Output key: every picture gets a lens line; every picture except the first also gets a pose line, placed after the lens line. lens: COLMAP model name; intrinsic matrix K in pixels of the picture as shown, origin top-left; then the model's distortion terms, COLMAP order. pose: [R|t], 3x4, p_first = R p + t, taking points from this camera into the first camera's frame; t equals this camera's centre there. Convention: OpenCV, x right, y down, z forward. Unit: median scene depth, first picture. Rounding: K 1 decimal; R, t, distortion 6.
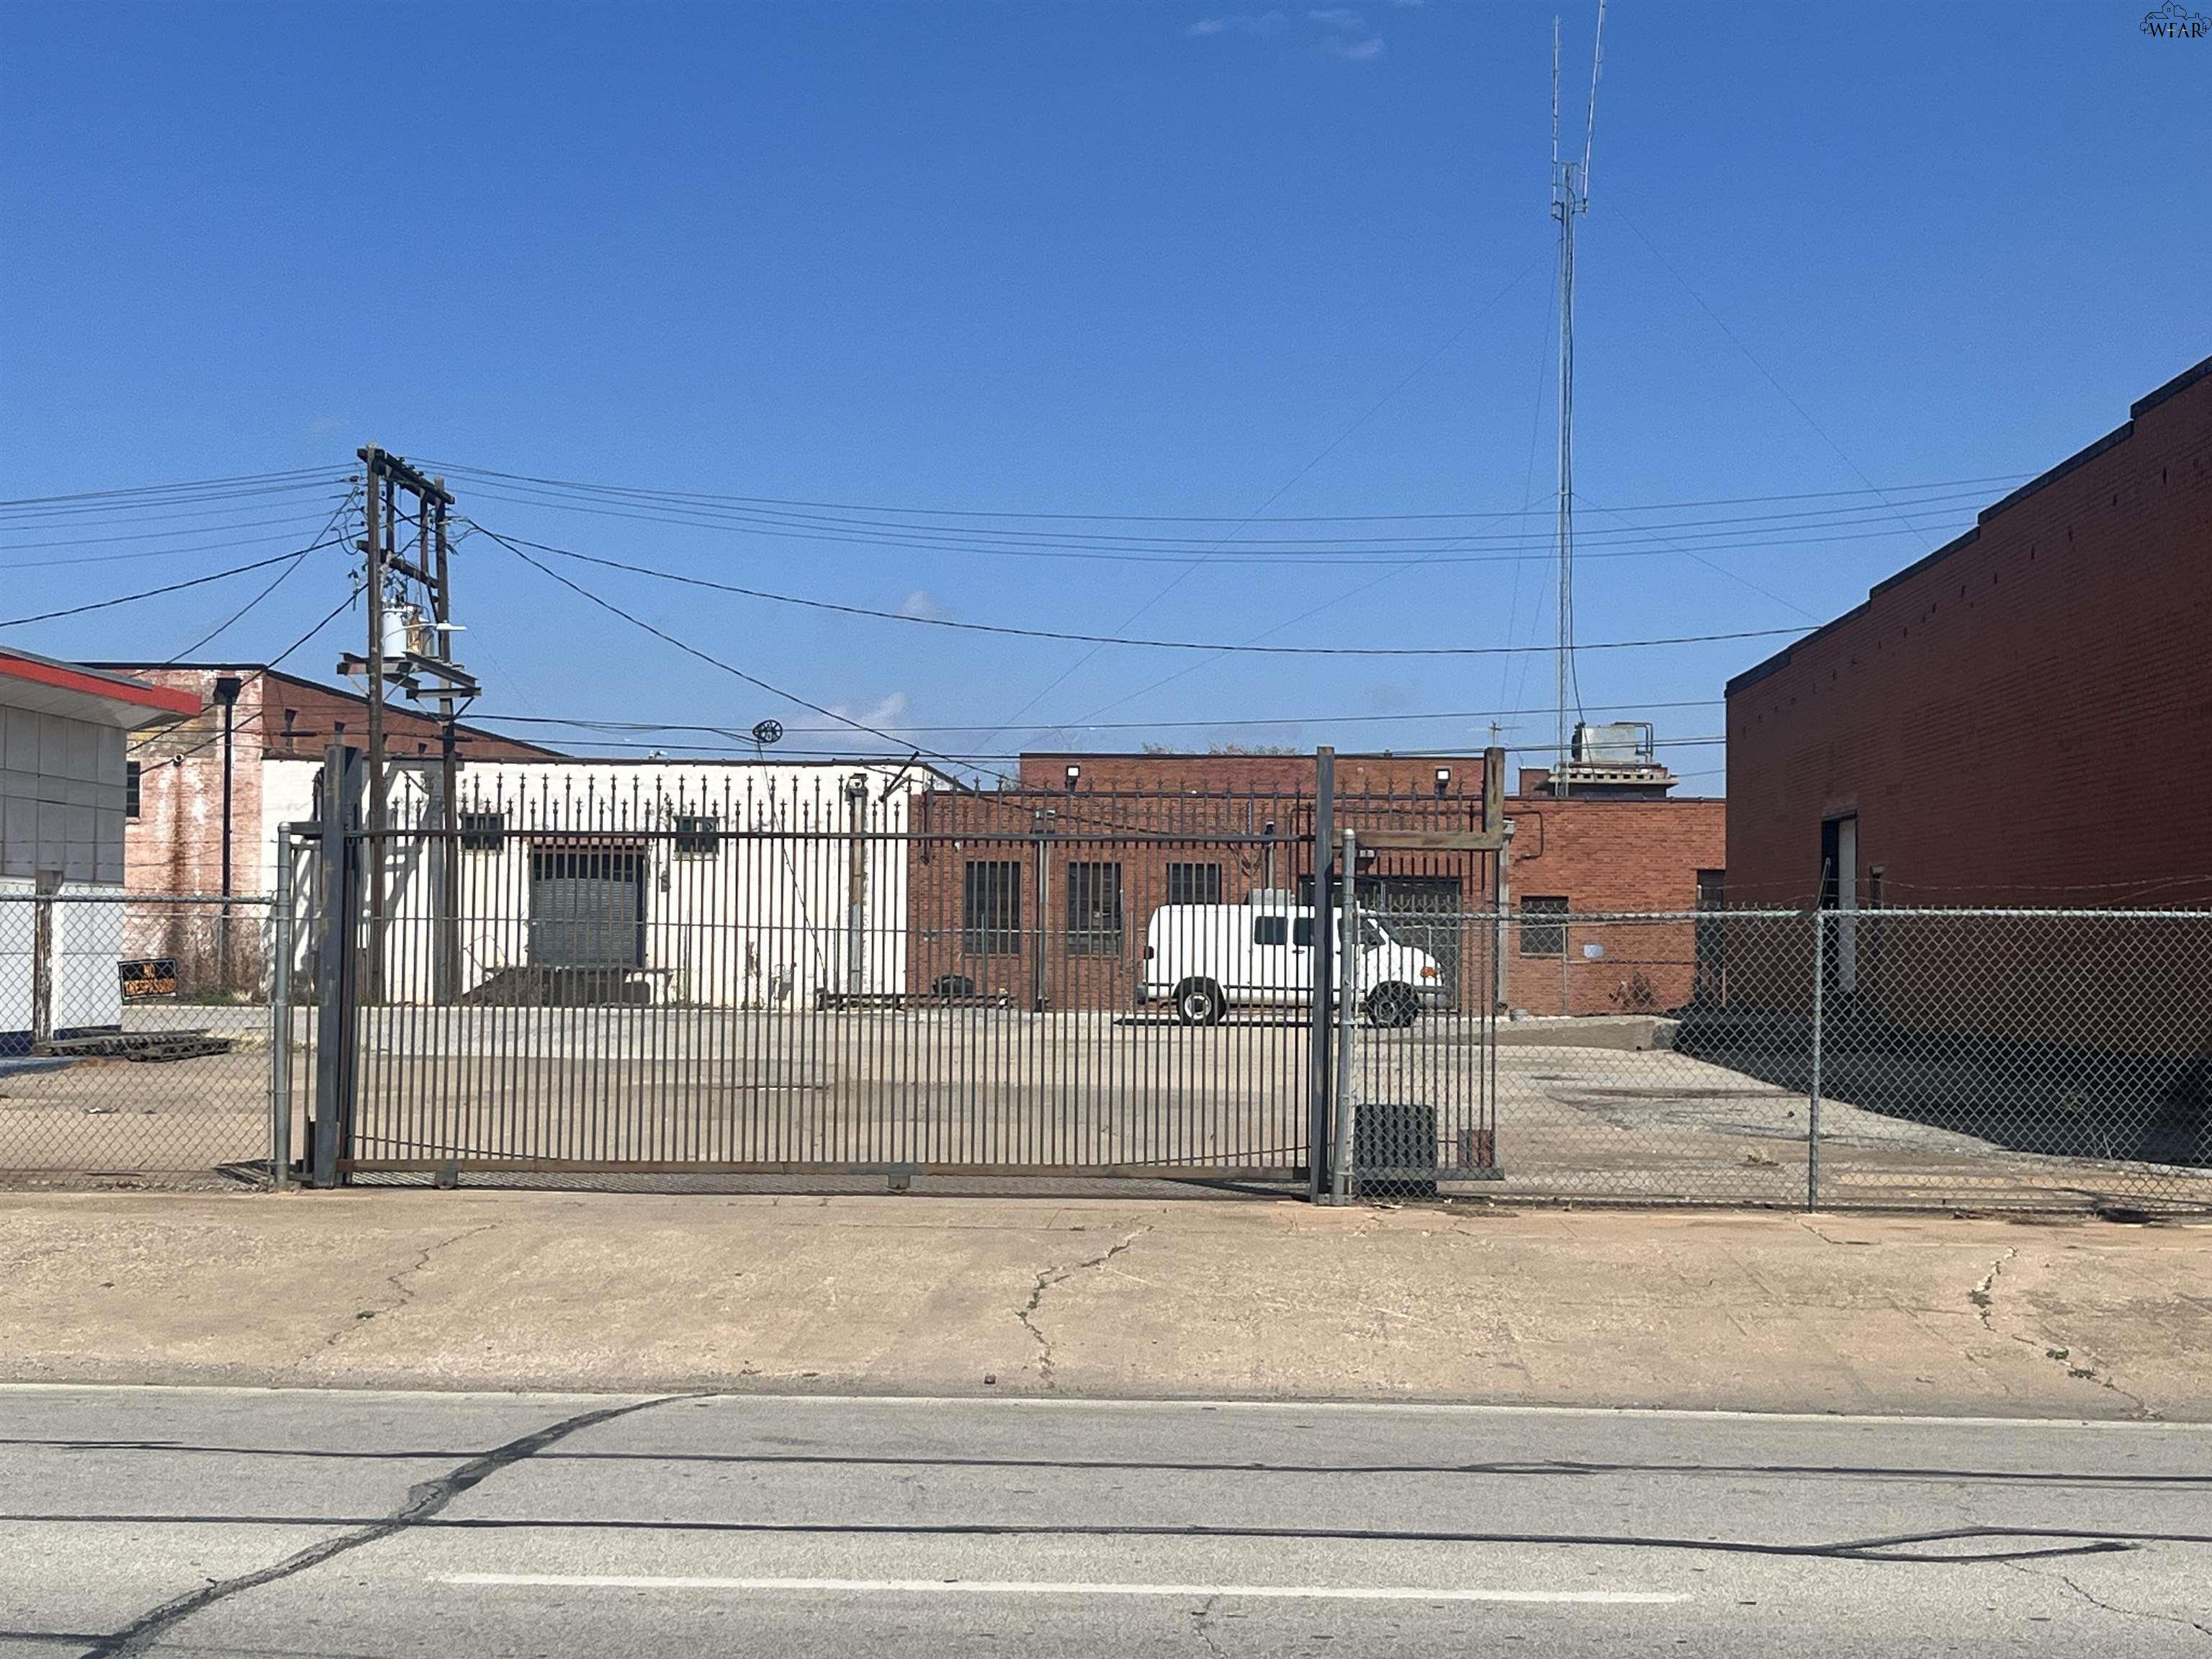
lens RADIAL K [[3293.2, 0, 1113.8], [0, 3293.2, 857.9], [0, 0, 1]] dist [0.058902, 0.000000]
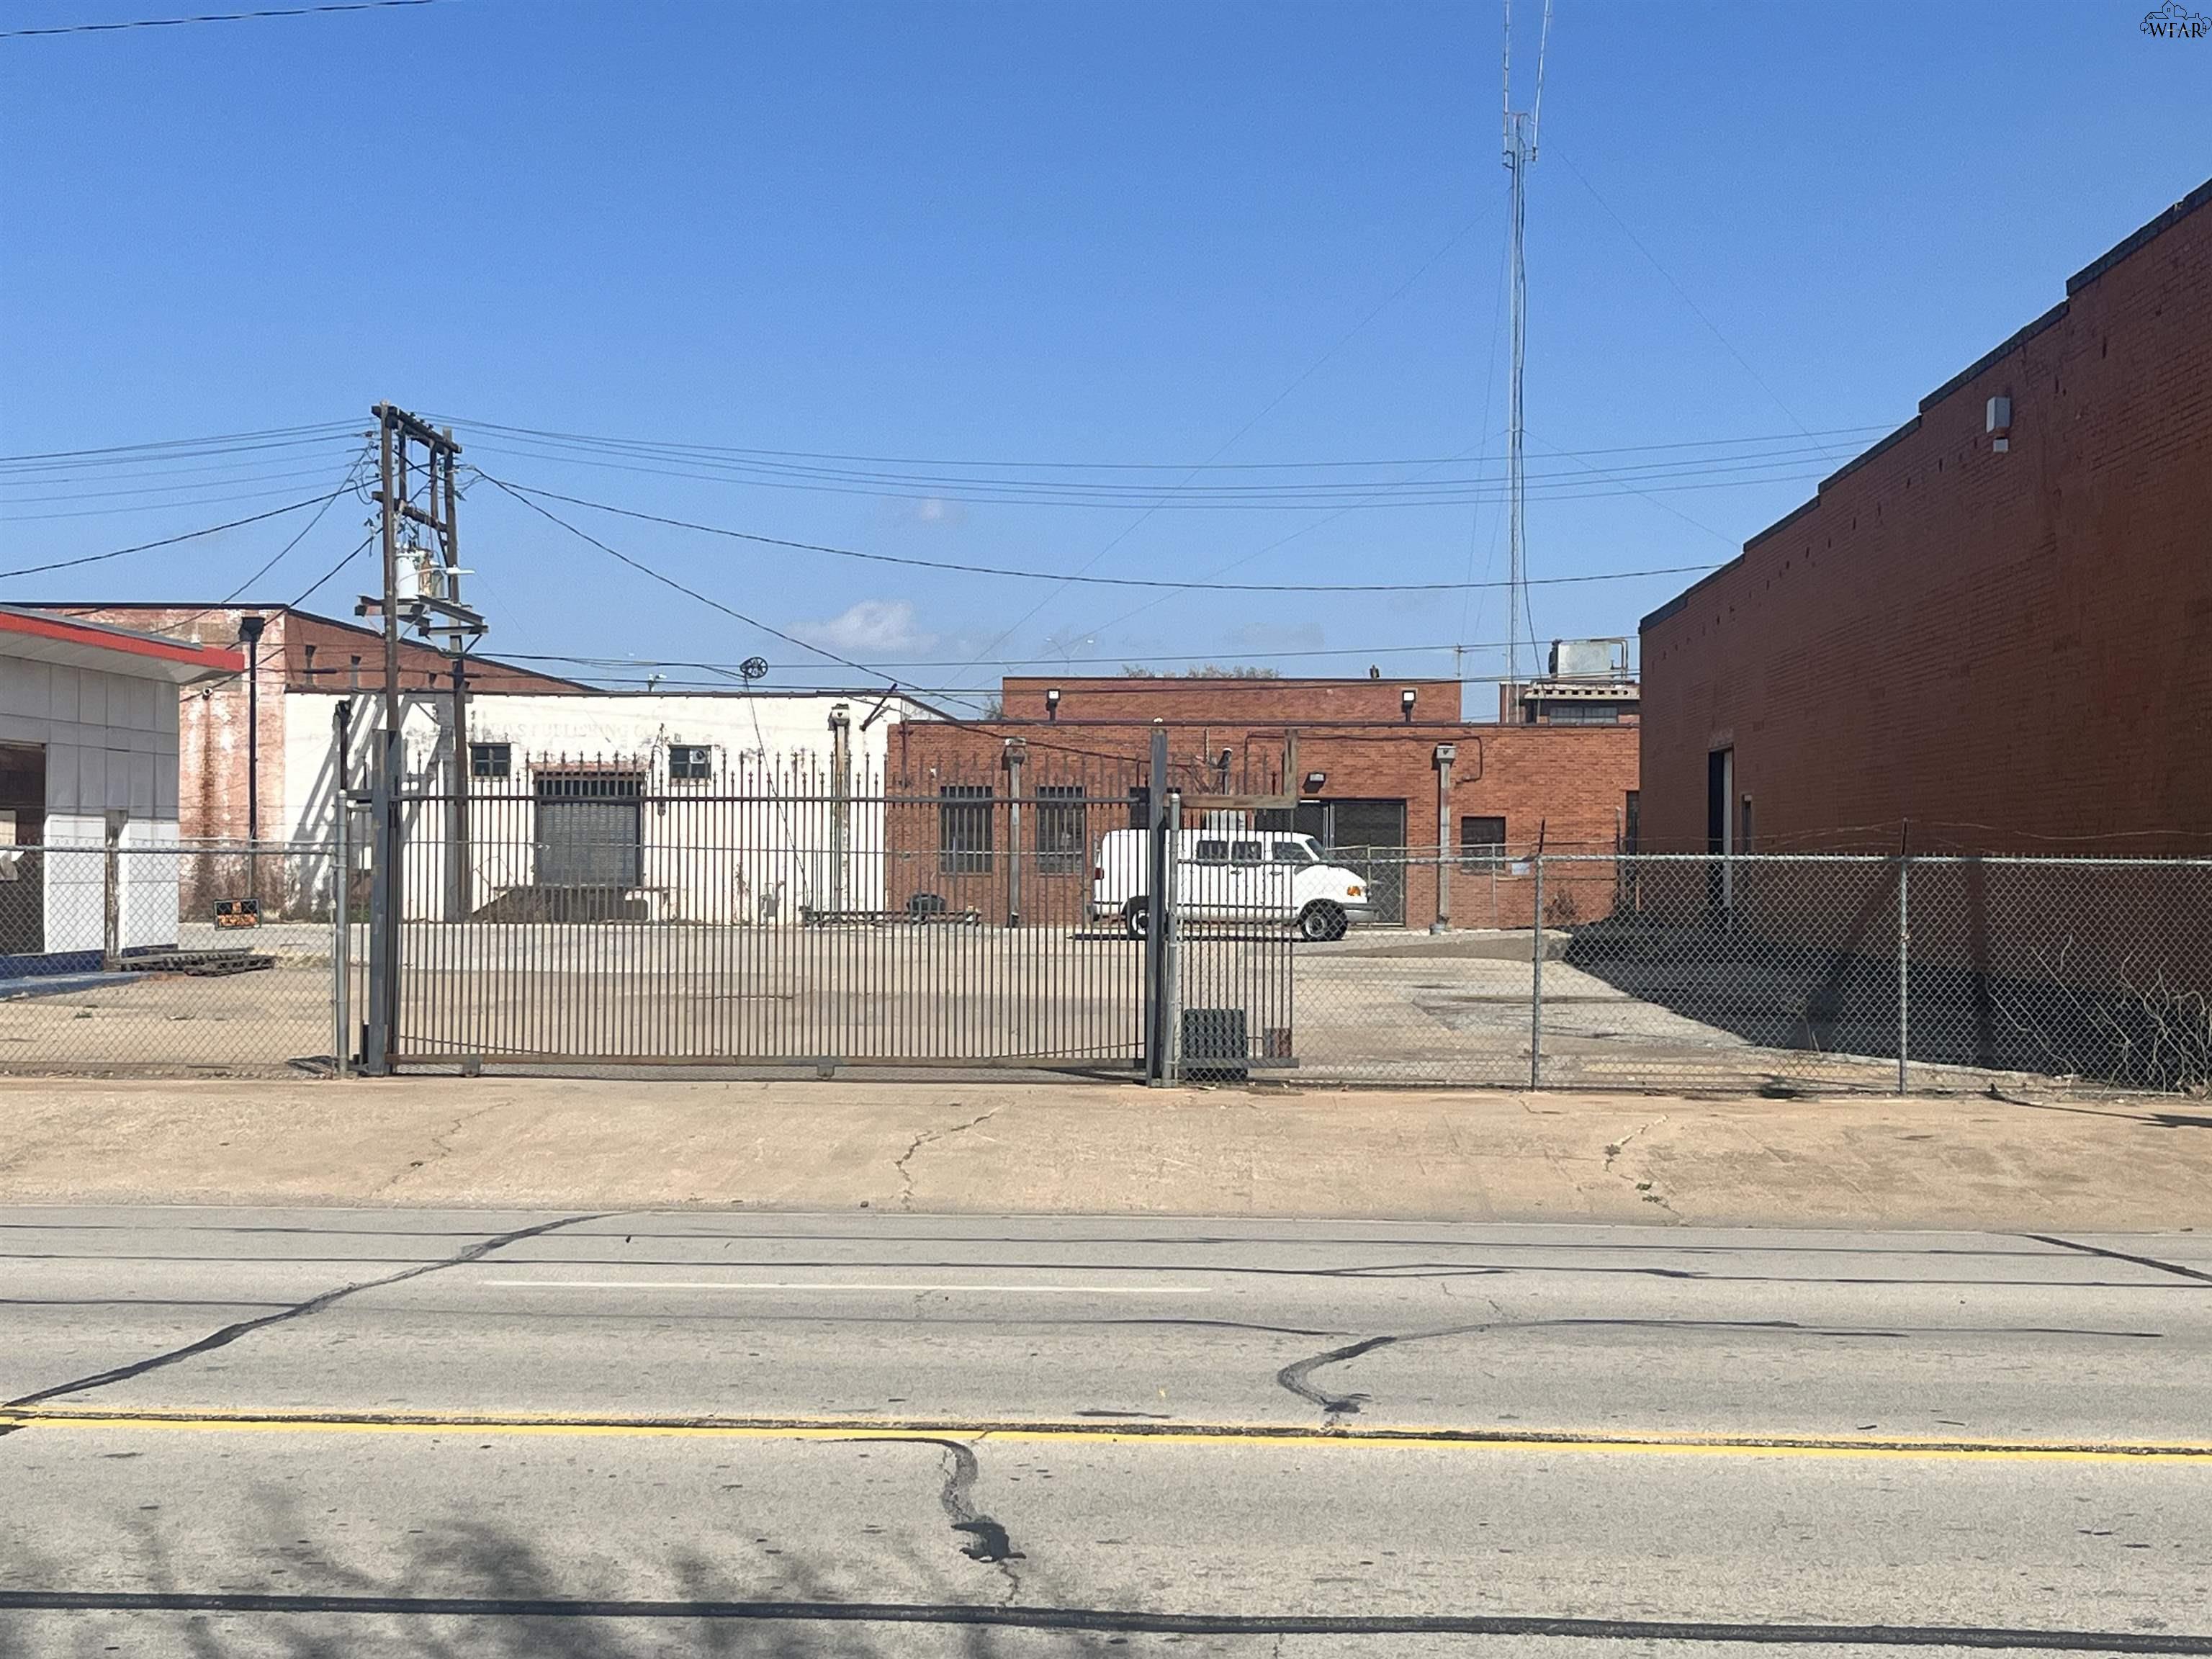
lens RADIAL K [[3316.3, 0, 1097.6], [0, 3316.3, 844.4], [0, 0, 1]] dist [0.050823, 0.000000]
pose [[0.999965, -0.003717, -0.007530, 0.025377], [0.003894, 0.999713, 0.023635, -0.009694], [0.007440, -0.023663, 0.999692, -0.141844]]
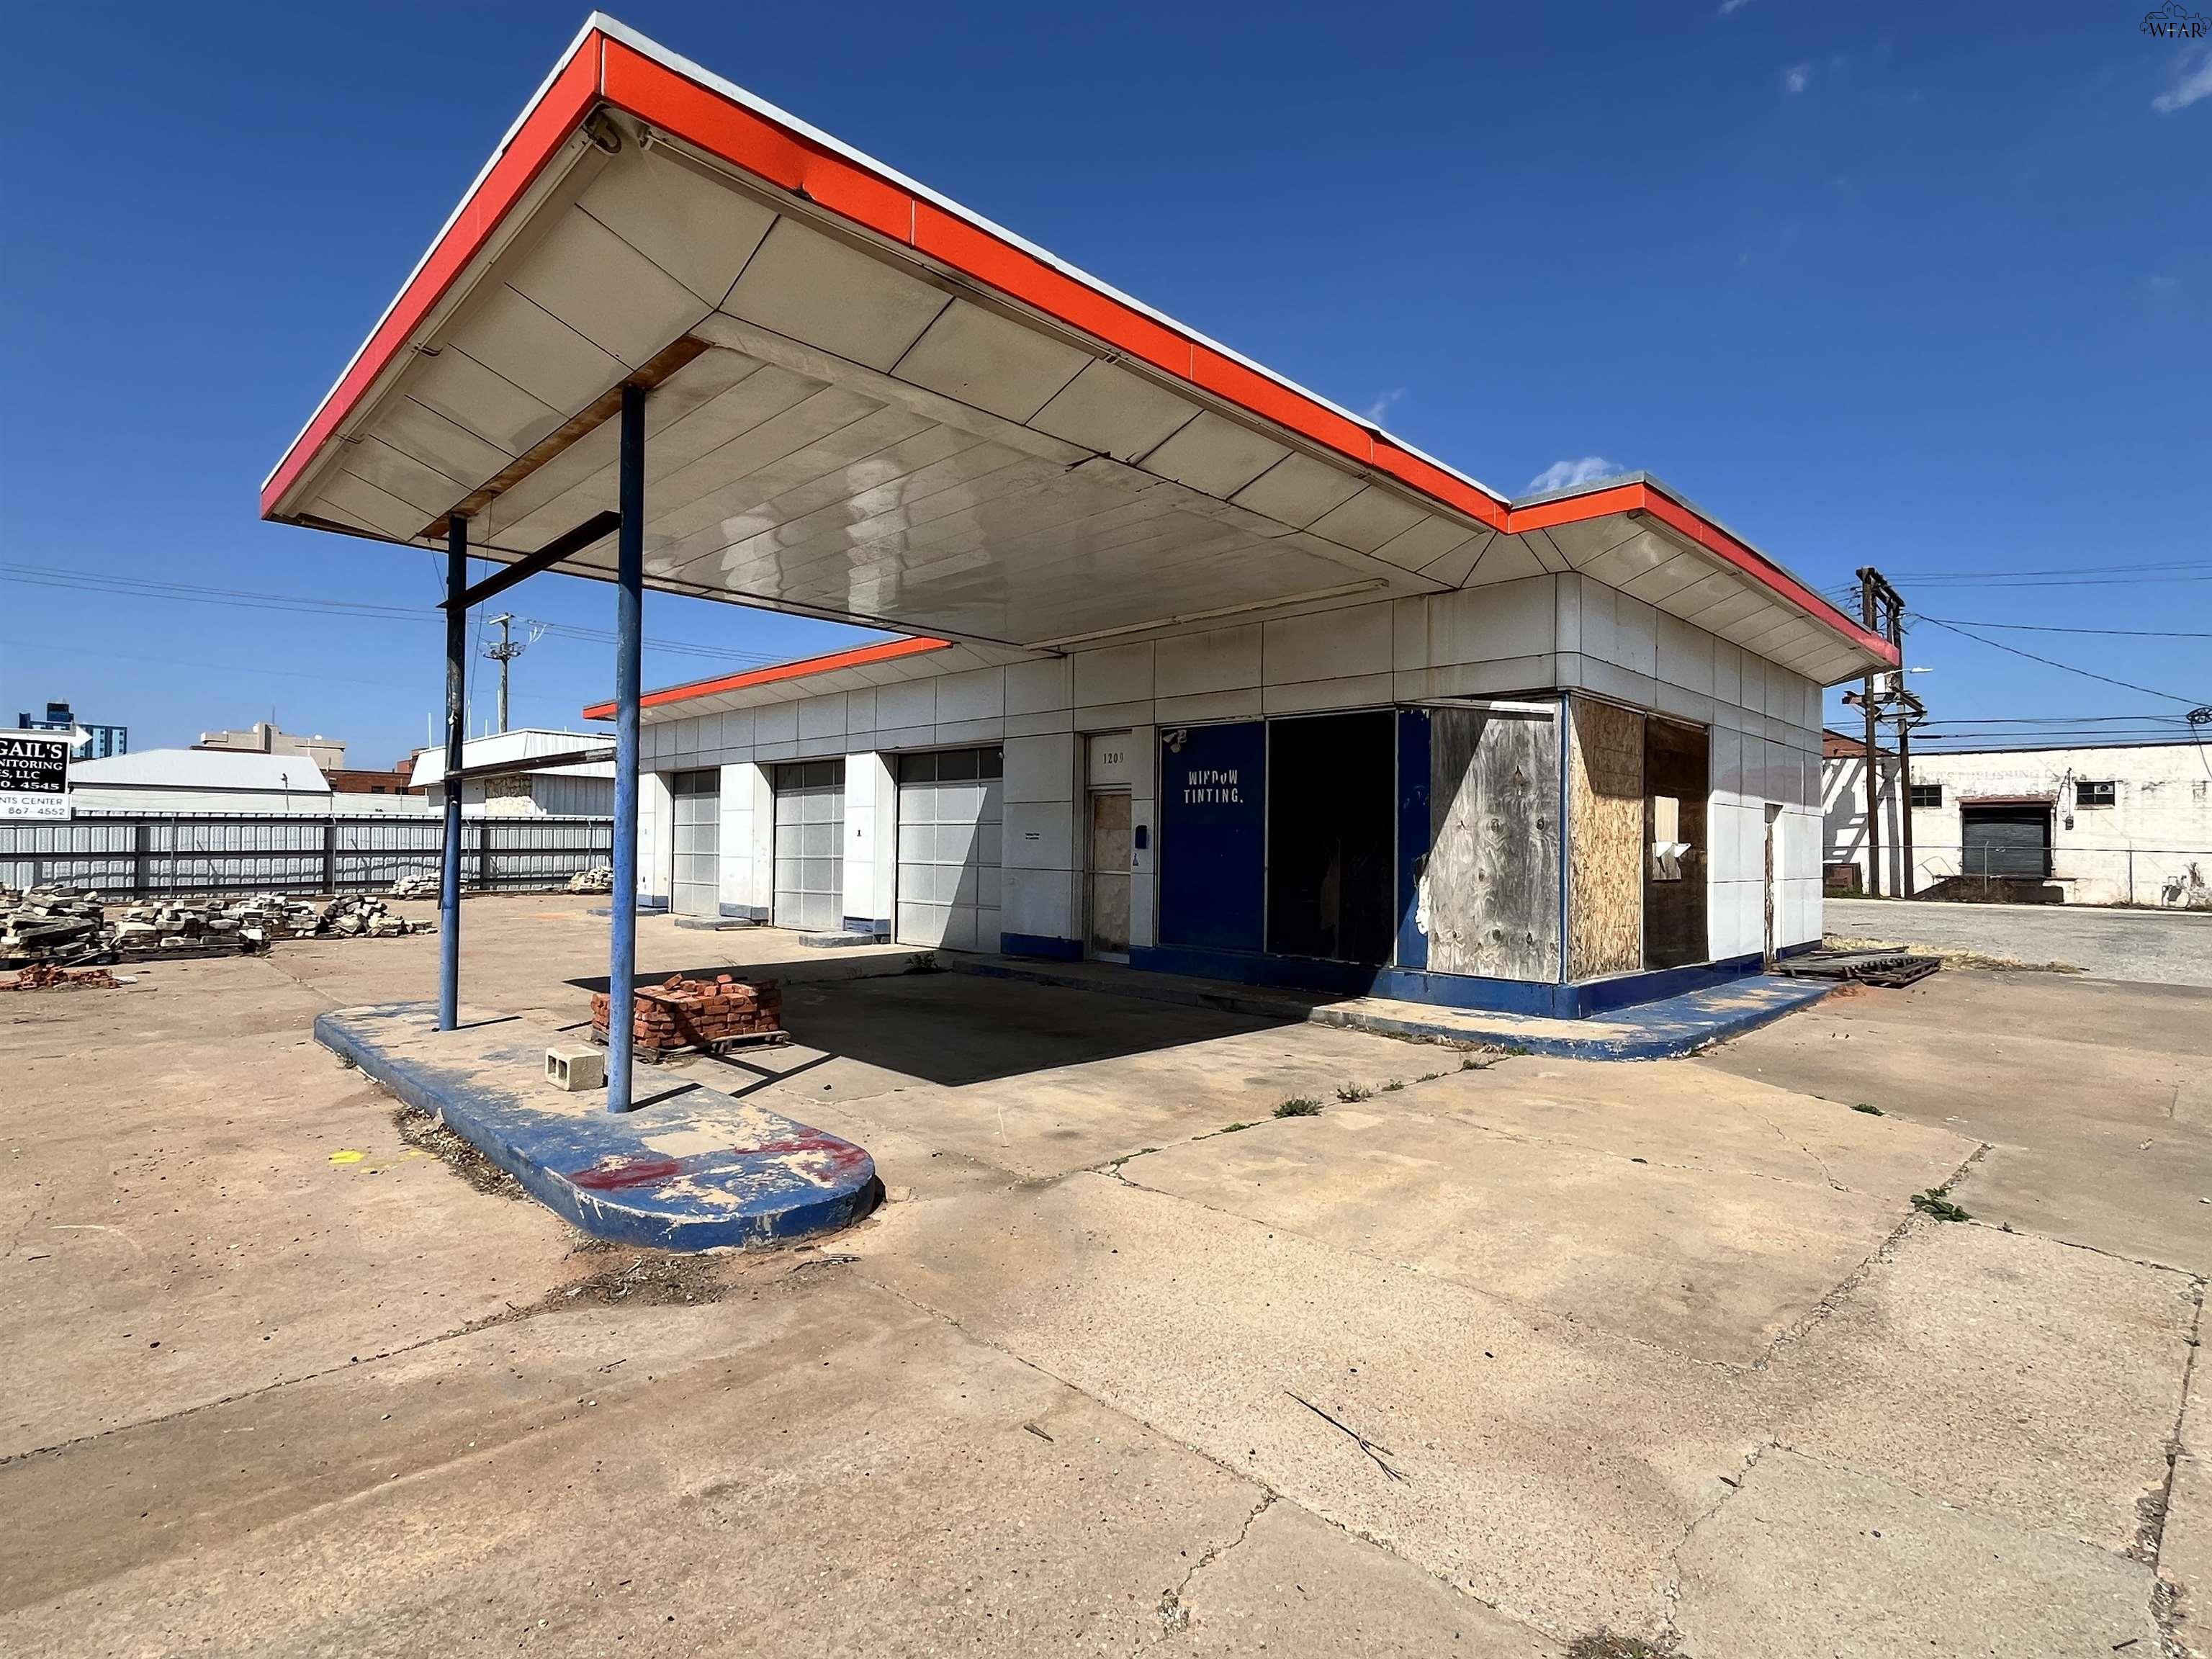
lens RADIAL K [[1080.2, 0, 1109.8], [0, 1080.2, 834.6], [0, 0, 1]] dist [-0.002888, -0.000670]
pose [[0.734006, -0.007955, -0.679096, -0.227263], [0.013299, 0.999908, 0.002661, 0.009522], [0.679013, -0.010985, 0.734044, 0.557512]]
